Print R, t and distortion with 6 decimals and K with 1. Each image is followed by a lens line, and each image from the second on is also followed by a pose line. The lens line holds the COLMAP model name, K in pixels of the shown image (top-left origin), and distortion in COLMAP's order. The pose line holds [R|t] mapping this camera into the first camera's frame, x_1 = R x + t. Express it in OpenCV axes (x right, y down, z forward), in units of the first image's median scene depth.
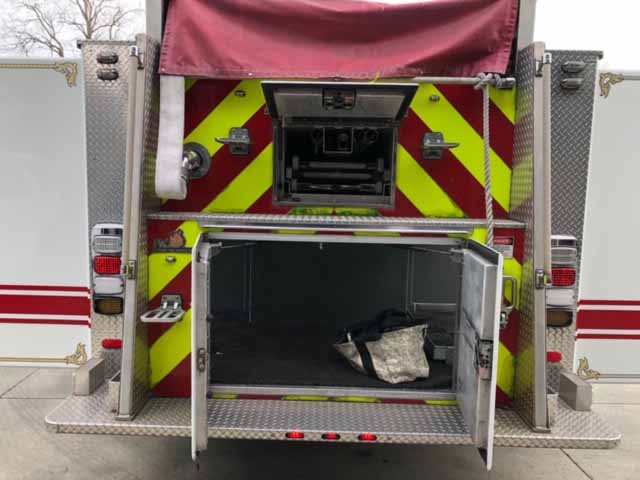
lens RADIAL K [[564.3, 0, 320.0], [0, 564.3, 240.0], [0, 0, 1]] dist [0.096925, -0.177960]
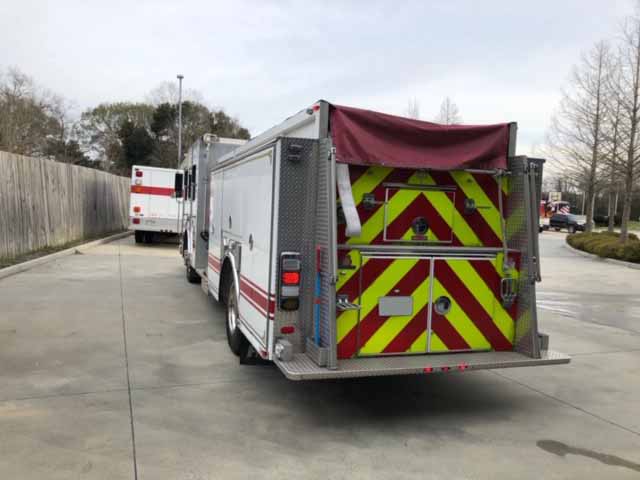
lens RADIAL K [[564.3, 0, 320.0], [0, 564.3, 240.0], [0, 0, 1]] dist [0.096925, -0.177960]
pose [[0.939174, -0.002248, 0.343435, -0.864161], [0.016480, 0.999122, -0.038530, -0.000105], [-0.343047, 0.041846, 0.938386, -0.514178]]
